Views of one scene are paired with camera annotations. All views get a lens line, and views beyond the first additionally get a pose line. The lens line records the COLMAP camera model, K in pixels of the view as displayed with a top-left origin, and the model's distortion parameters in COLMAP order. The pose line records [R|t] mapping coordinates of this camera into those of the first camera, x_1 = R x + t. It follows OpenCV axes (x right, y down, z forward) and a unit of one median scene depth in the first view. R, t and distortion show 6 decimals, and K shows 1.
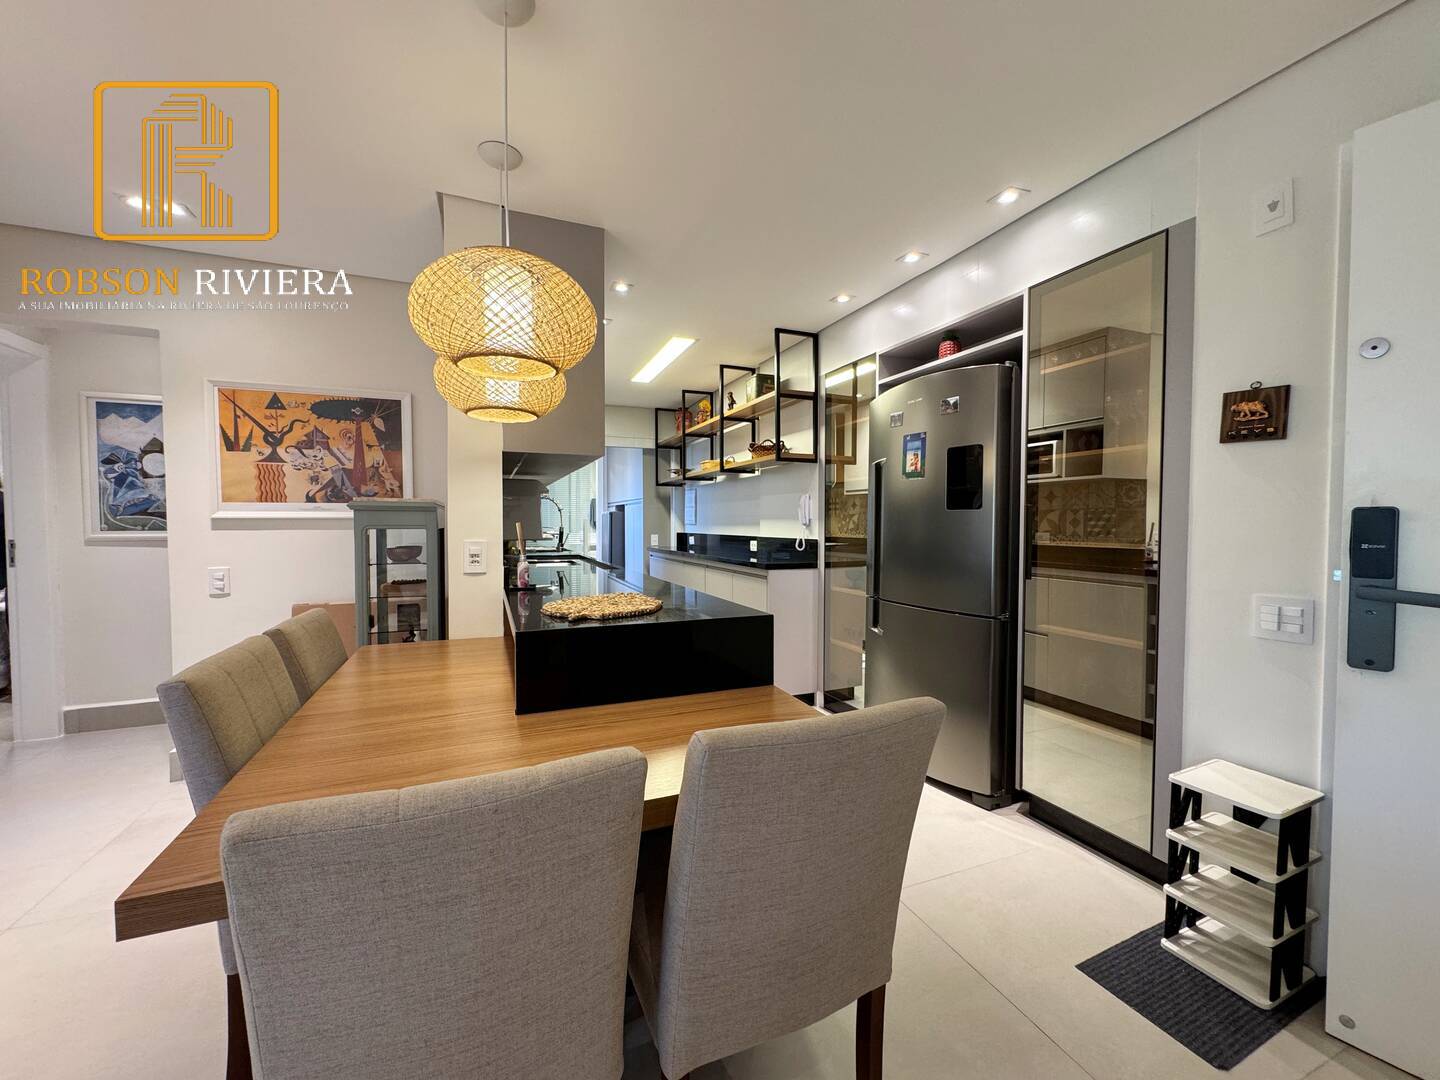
lens RADIAL K [[571.5, 0, 720.0], [0, 571.5, 540.0], [0, 0, 1]] dist [-0.002834, -0.000286]
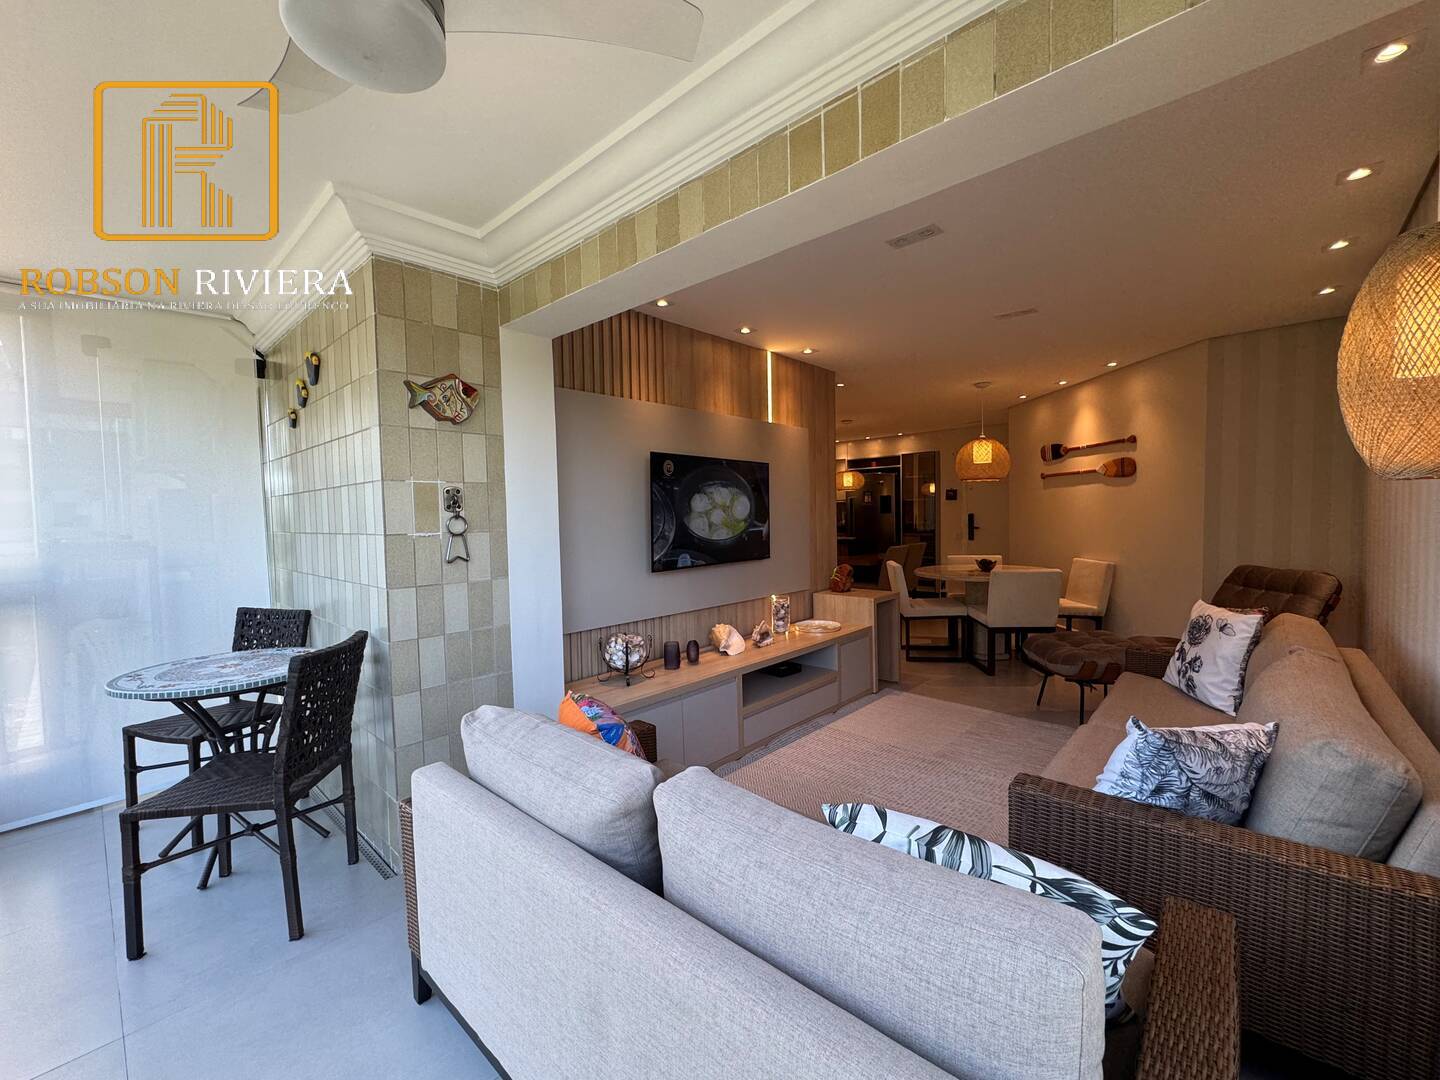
lens RADIAL K [[597.5, 0, 720.0], [0, 597.5, 540.0], [0, 0, 1]] dist [0.000291, 0.000003]
pose [[0.903878, -0.037980, 0.426102, -1.780387], [0.034868, 0.999278, 0.015105, 0.015105], [-0.426368, 0.001205, 0.904549, -1.627601]]
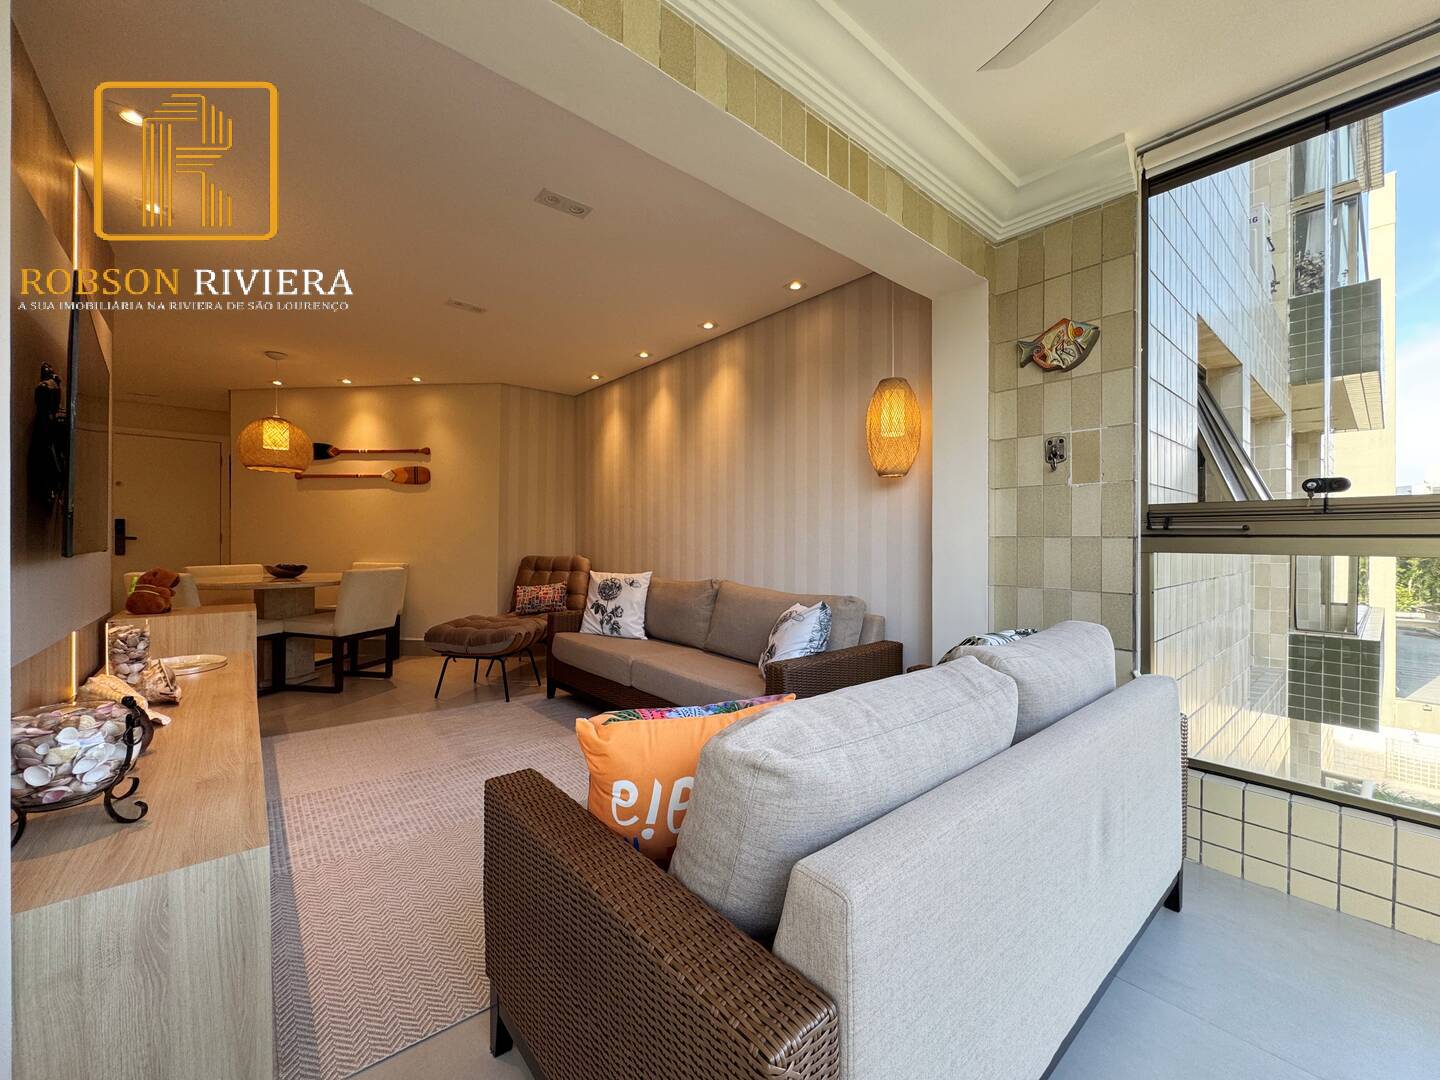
lens RADIAL K [[571.5, 0, 720.0], [0, 571.5, 540.0], [0, 0, 1]] dist [-0.002834, -0.000286]
pose [[-0.307961, -0.001656, 0.951398, -2.000551], [0.026786, 0.999587, 0.010410, 0.083962], [-0.951022, 0.028690, -0.307789, -0.911119]]
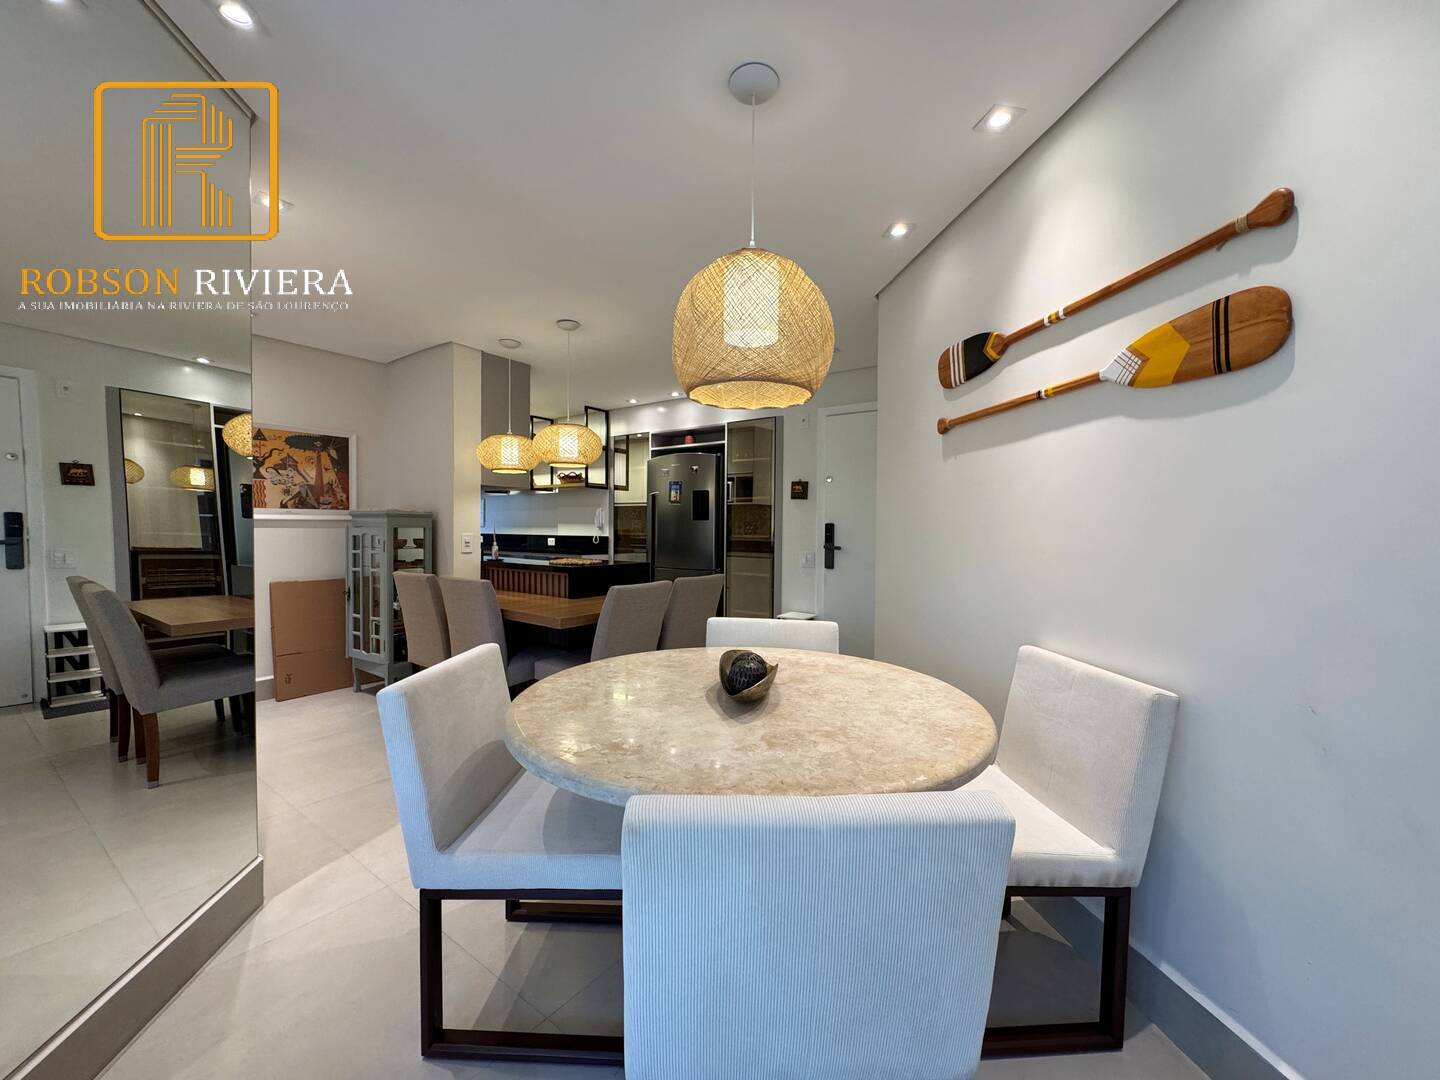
lens RADIAL K [[571.5, 0, 720.0], [0, 571.5, 540.0], [0, 0, 1]] dist [-0.002834, -0.000286]
pose [[0.854140, -0.003728, 0.520030, -0.528210], [0.007658, 0.999956, -0.005410, 0.026721], [-0.519987, 0.008603, 0.854131, -0.727966]]
